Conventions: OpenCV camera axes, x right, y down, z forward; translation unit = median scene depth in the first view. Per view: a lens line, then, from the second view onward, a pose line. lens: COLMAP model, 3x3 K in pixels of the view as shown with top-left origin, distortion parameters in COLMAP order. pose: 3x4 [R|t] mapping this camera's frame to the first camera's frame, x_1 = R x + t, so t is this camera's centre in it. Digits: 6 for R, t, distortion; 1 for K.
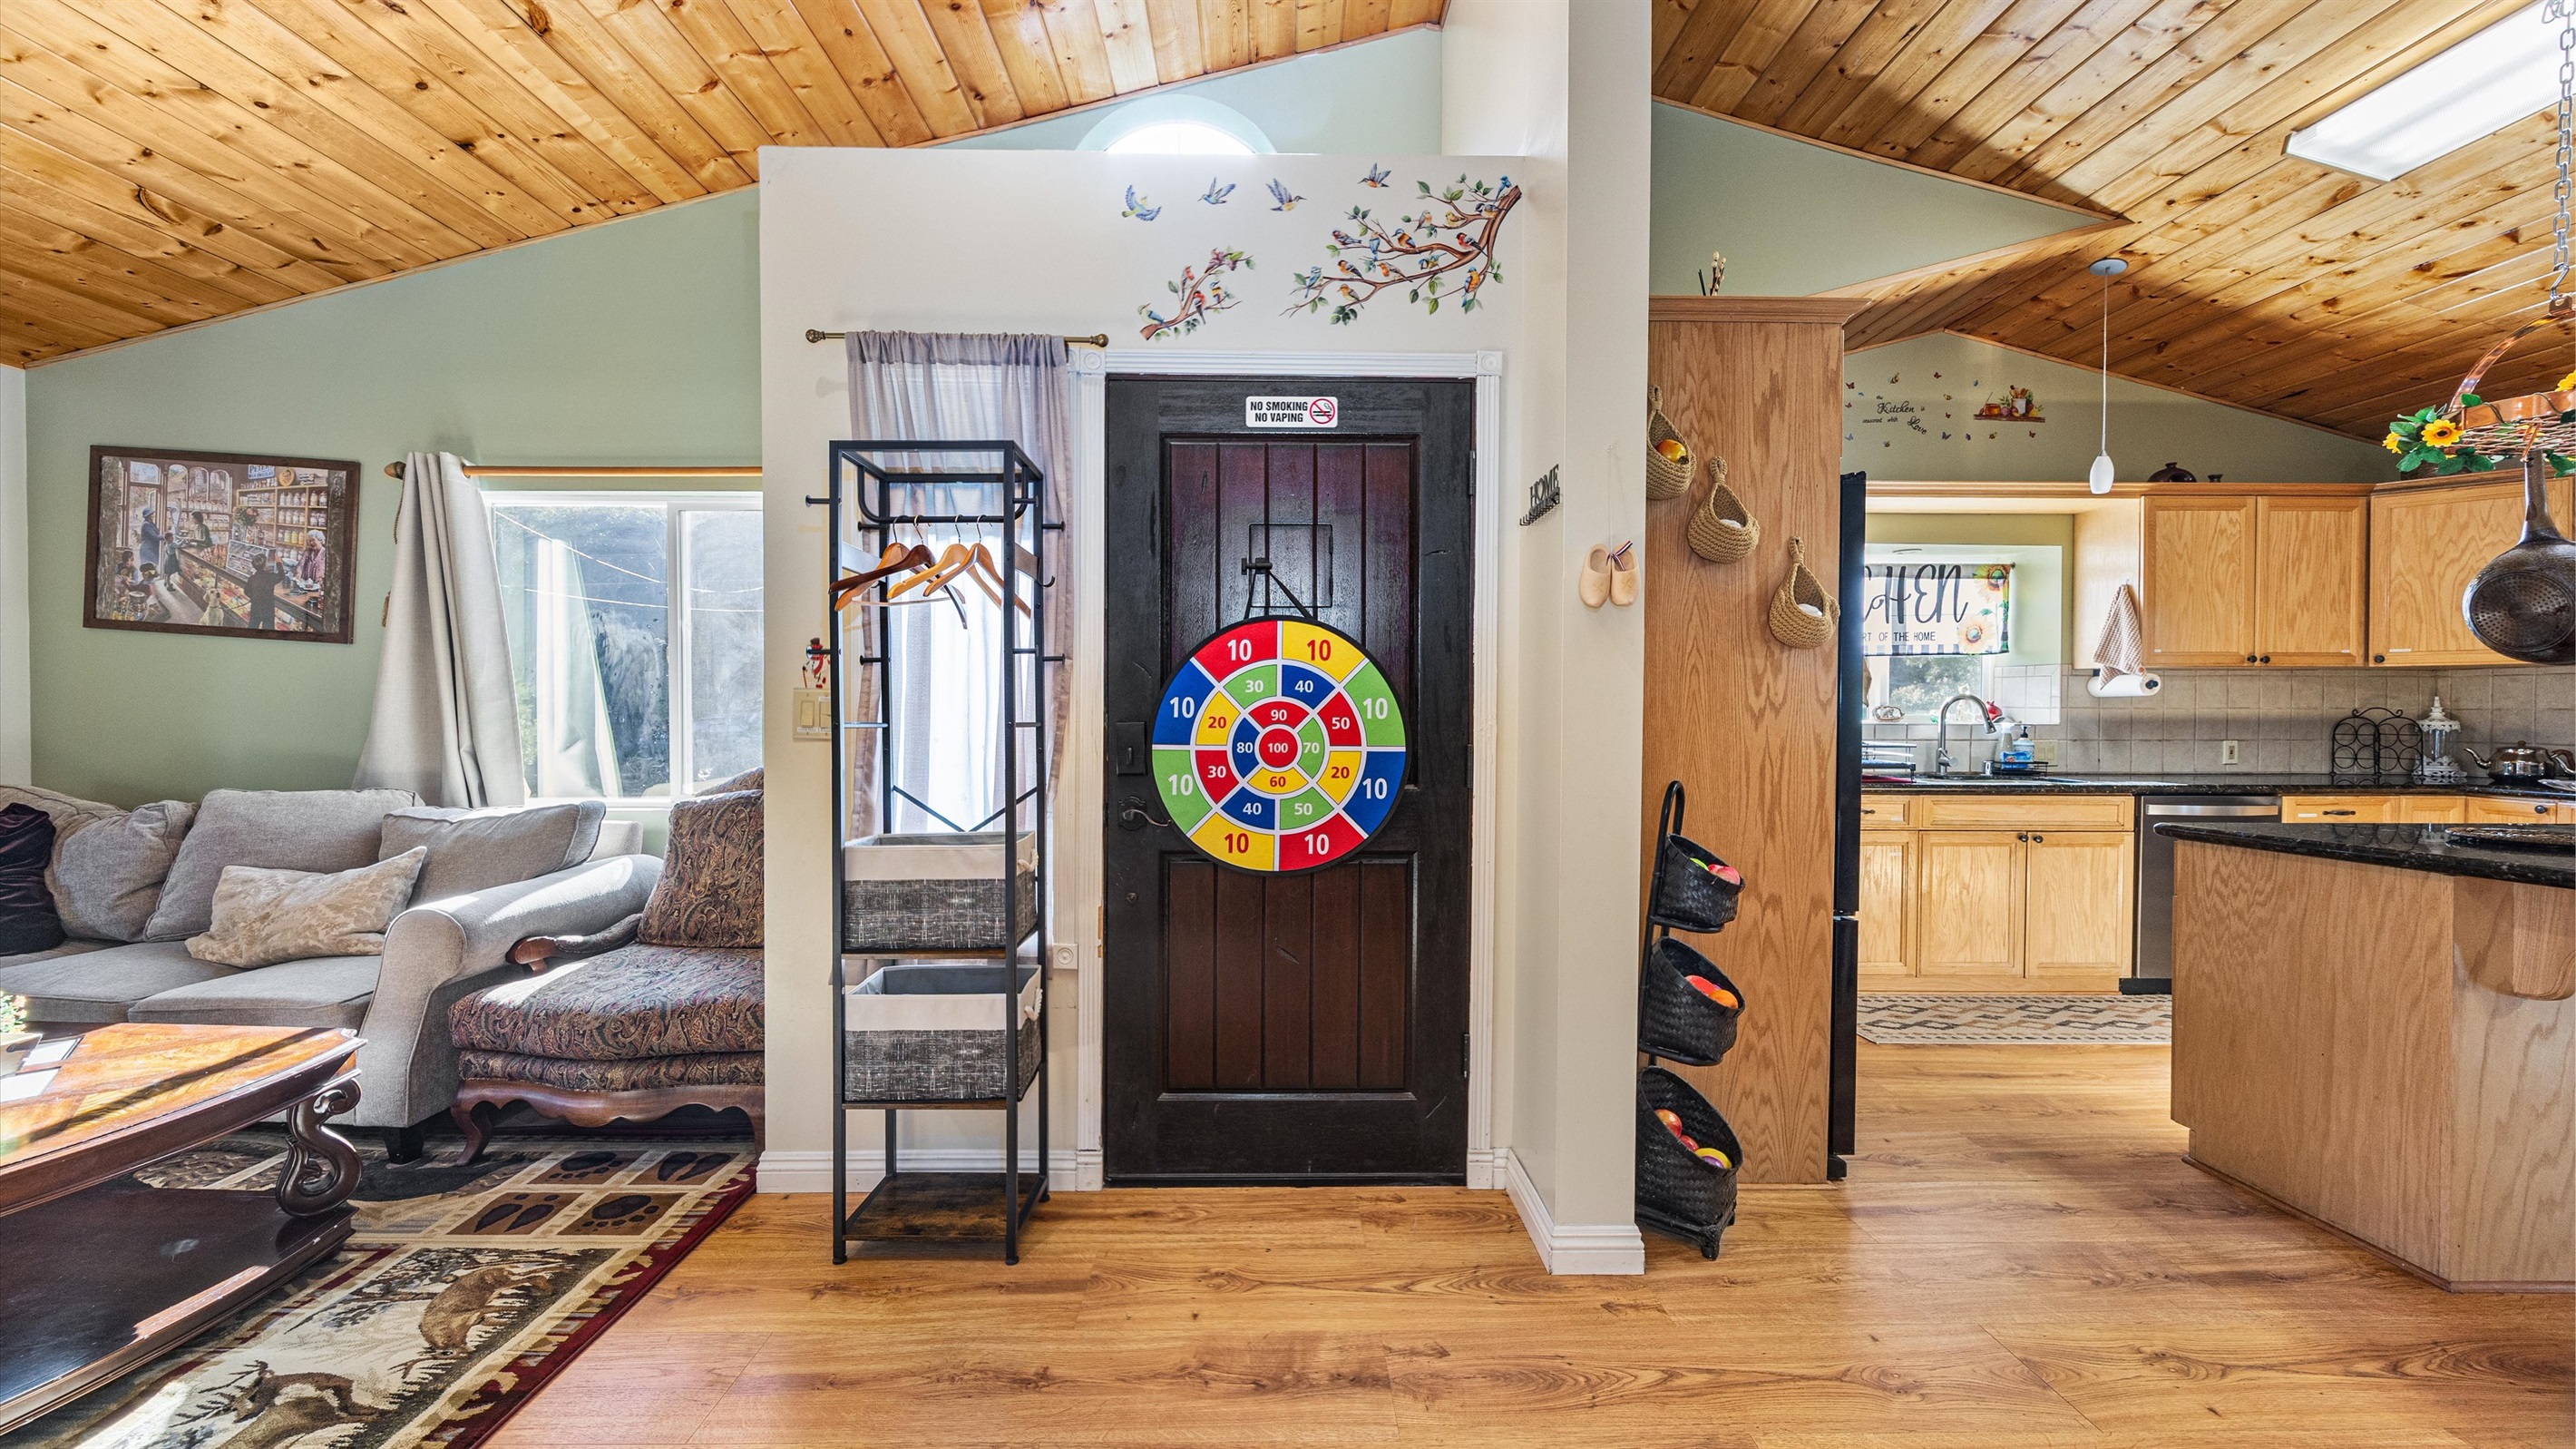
lens RADIAL K [[969.5, 0, 1271.6], [0, 969.5, 726.5], [0, 0, 1]] dist [-0.002678, -0.000044]
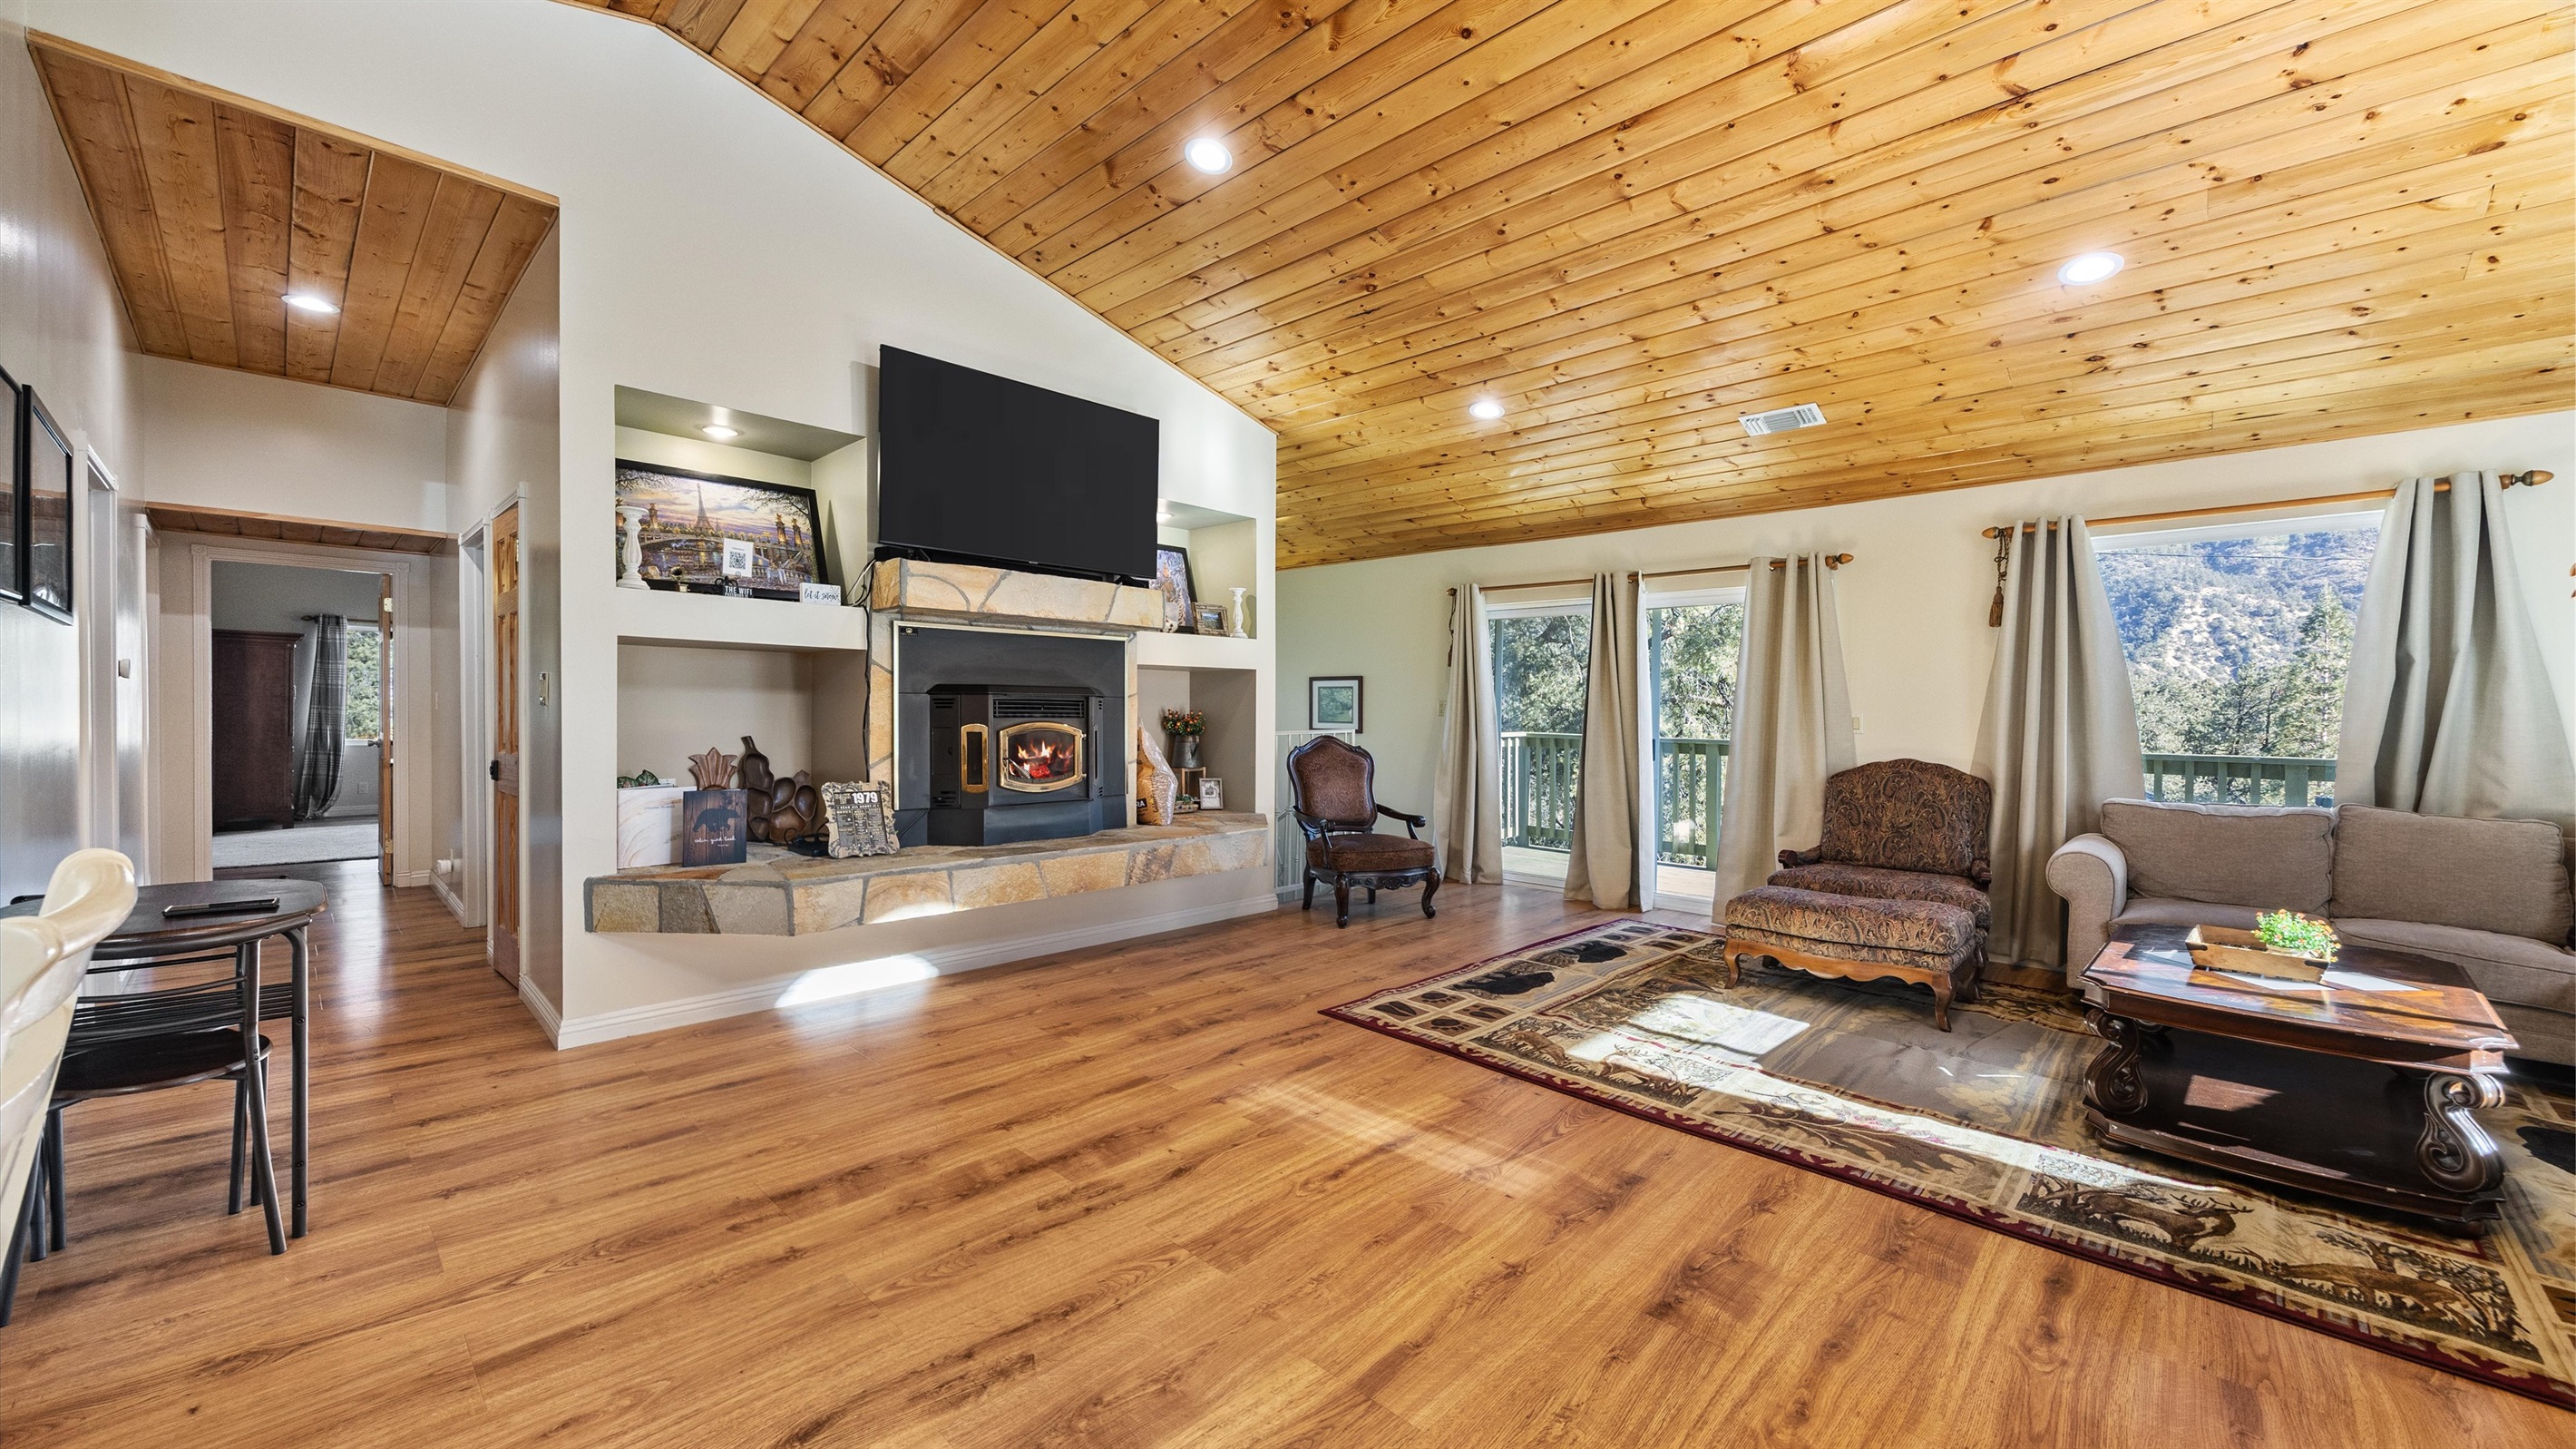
lens RADIAL K [[987.7, 0, 1271.9], [0, 987.7, 725.4], [0, 0, 1]] dist [0.000555, 0.000115]
pose [[-0.701535, -0.002768, -0.712629, 0.659113], [-0.026616, 0.999397, 0.022320, -0.013263], [0.712138, 0.034626, -0.701185, 0.700662]]
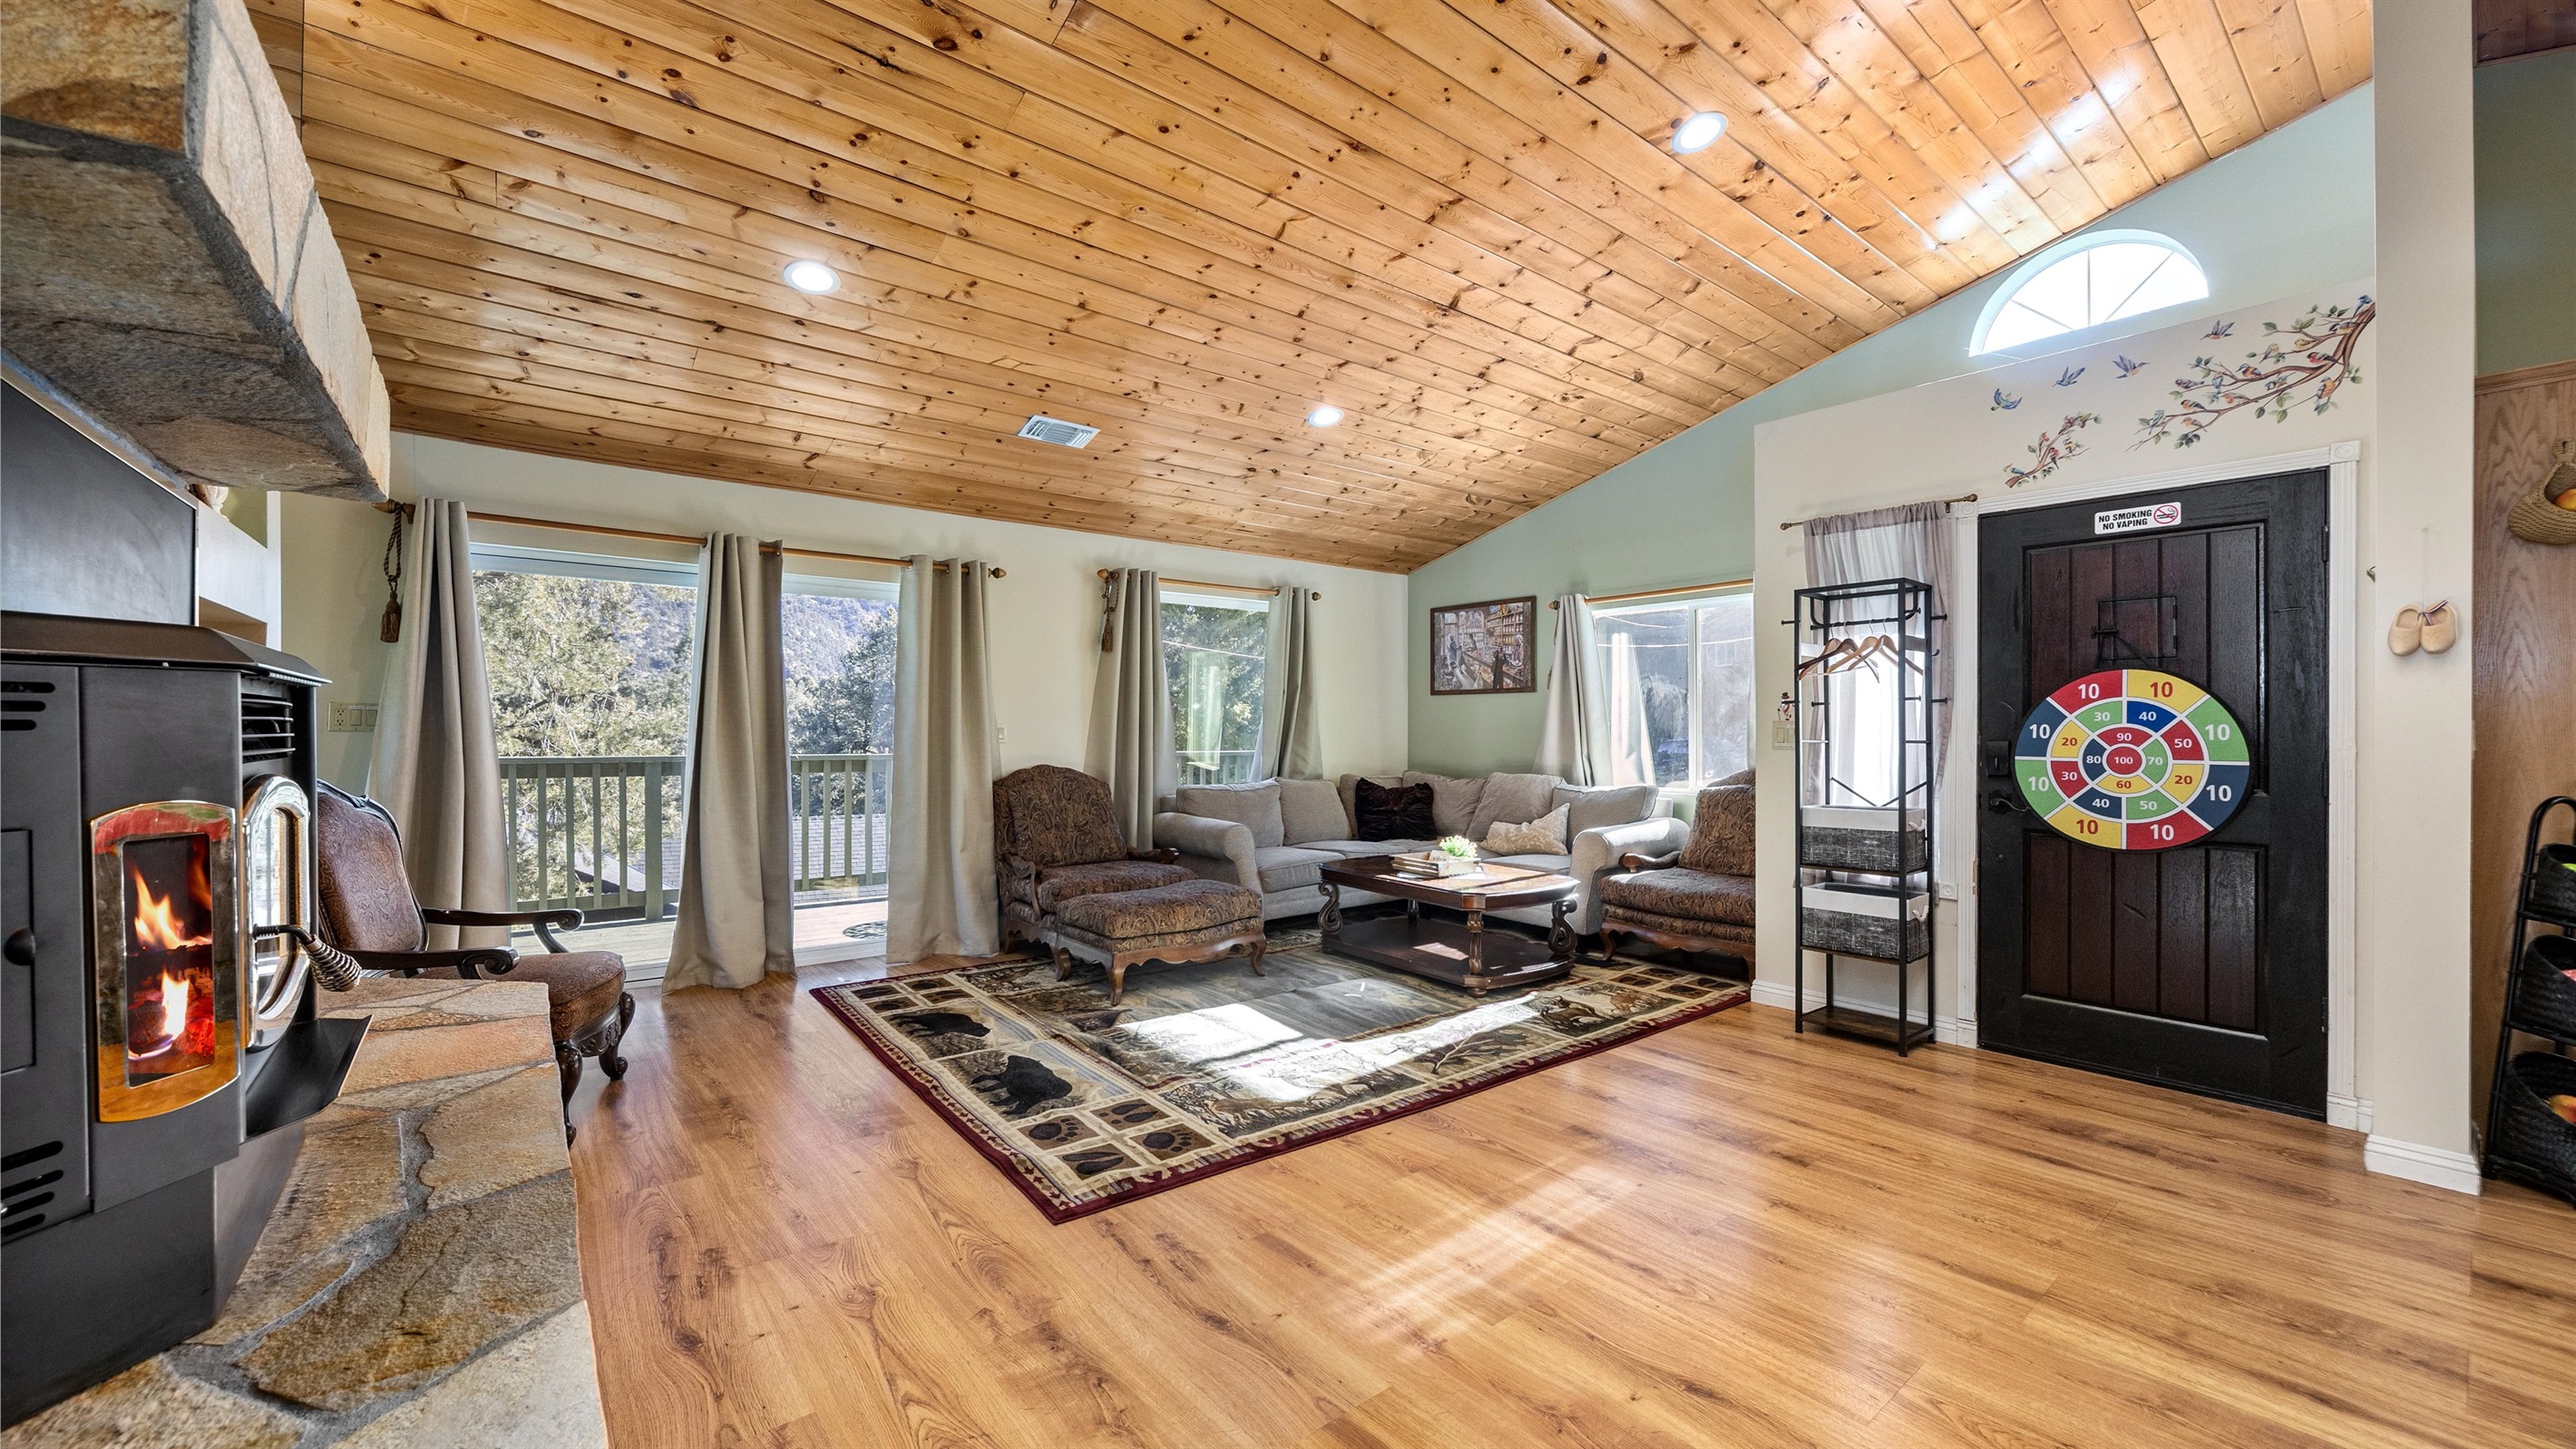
lens RADIAL K [[978.8, 0, 1288.0], [0, 978.8, 724.5], [0, 0, 1]] dist [-0.000652, 0.000241]
pose [[0.625021, -0.006879, -0.780577, 0.354205], [-0.011363, 0.999775, -0.017910, 0.009202], [0.780525, 0.020064, 0.624802, -0.820990]]
